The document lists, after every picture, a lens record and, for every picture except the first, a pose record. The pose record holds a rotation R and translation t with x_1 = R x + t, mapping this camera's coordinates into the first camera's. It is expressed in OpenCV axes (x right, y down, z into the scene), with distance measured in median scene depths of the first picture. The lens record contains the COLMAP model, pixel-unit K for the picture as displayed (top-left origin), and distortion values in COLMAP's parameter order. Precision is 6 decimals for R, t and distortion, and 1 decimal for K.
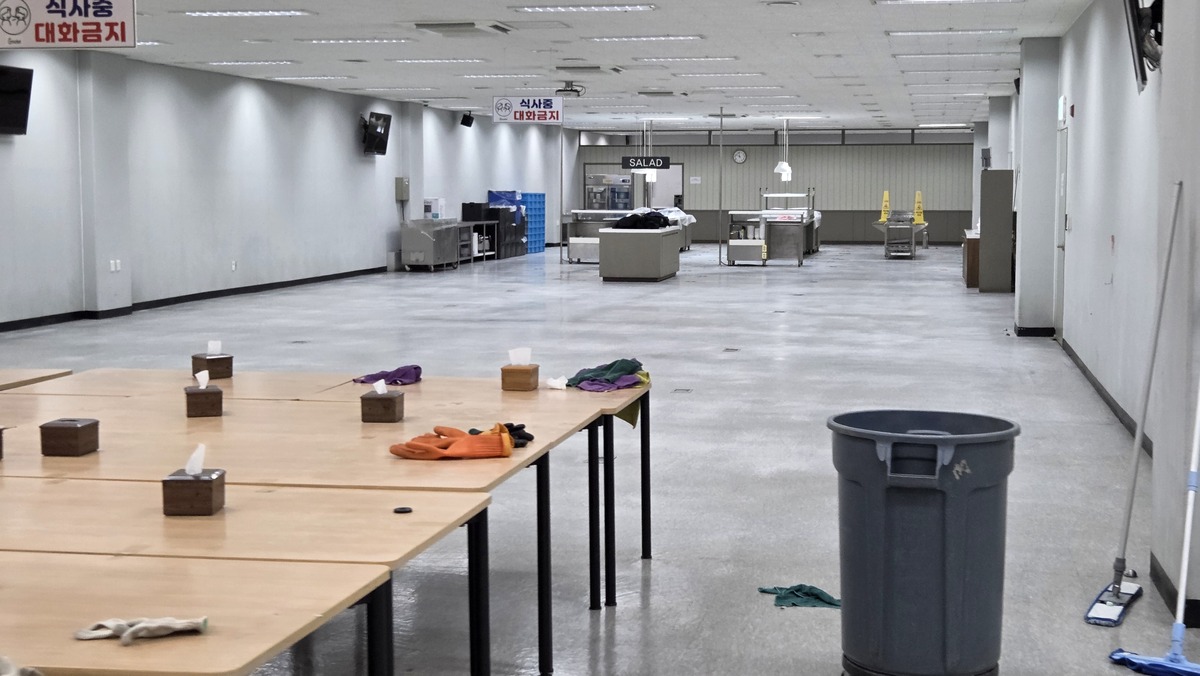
lens RADIAL K [[1905.6, 0, 612.6], [0, 1905.6, 341.9], [0, 0, 1]] dist [0.107698, 0.000000]
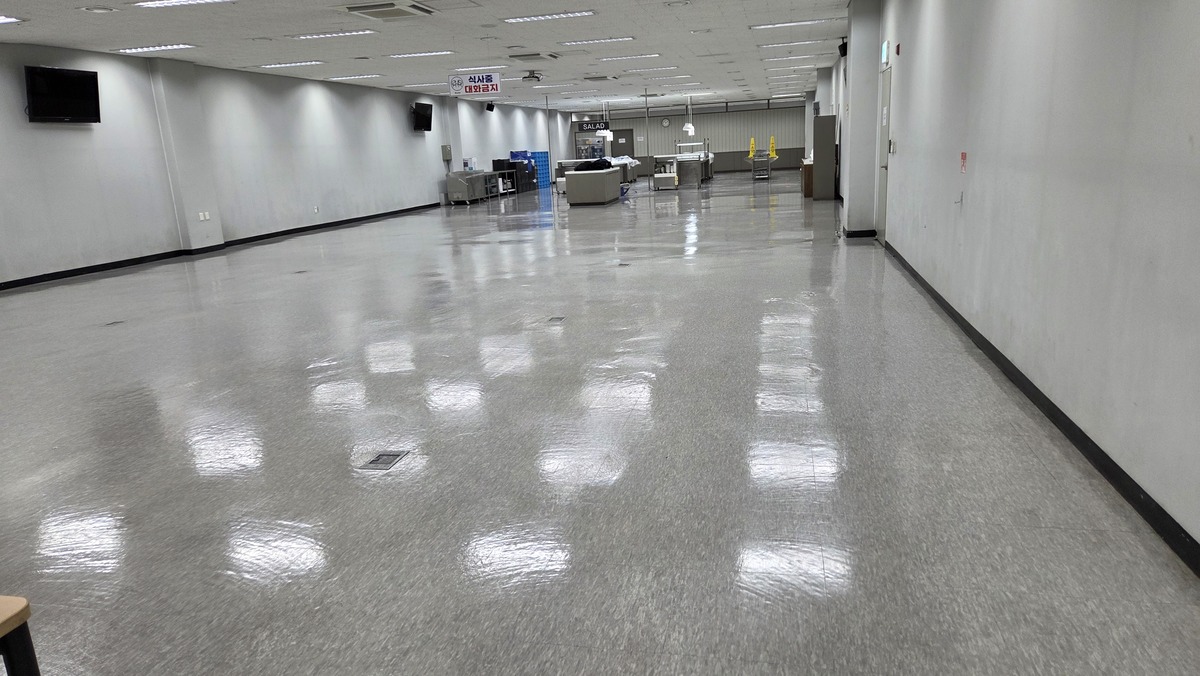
lens RADIAL K [[849.3, 0, 605.8], [0, 849.3, 353.9], [0, 0, 1]] dist [0.061972, -0.030637]
pose [[0.998015, -0.045734, -0.043305, 0.046385], [0.051798, 0.987141, 0.151228, -0.015276], [0.035832, -0.153171, 0.987550, 0.276137]]
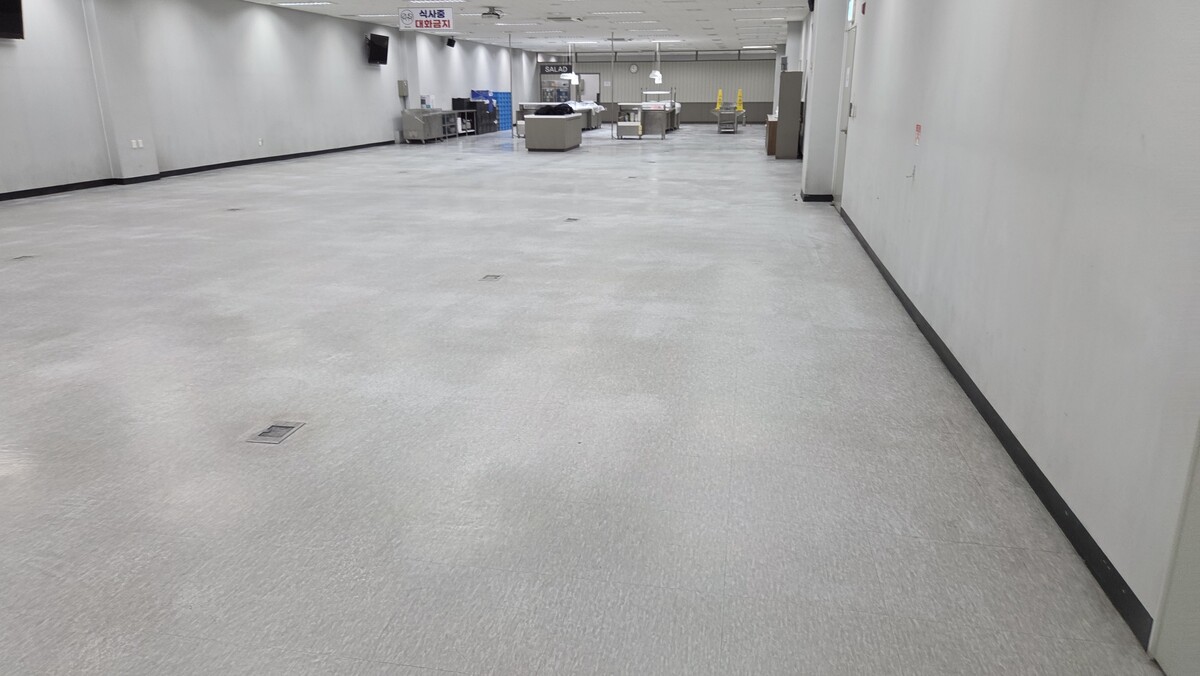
lens RADIAL K [[849.3, 0, 598.0], [0, 849.3, 339.8], [0, 0, 1]] dist [0.061972, -0.030637]
pose [[0.999938, -0.001322, -0.011015, 0.054672], [0.003493, 0.979883, 0.199544, -0.018812], [0.010530, -0.199570, 0.979827, 0.287846]]
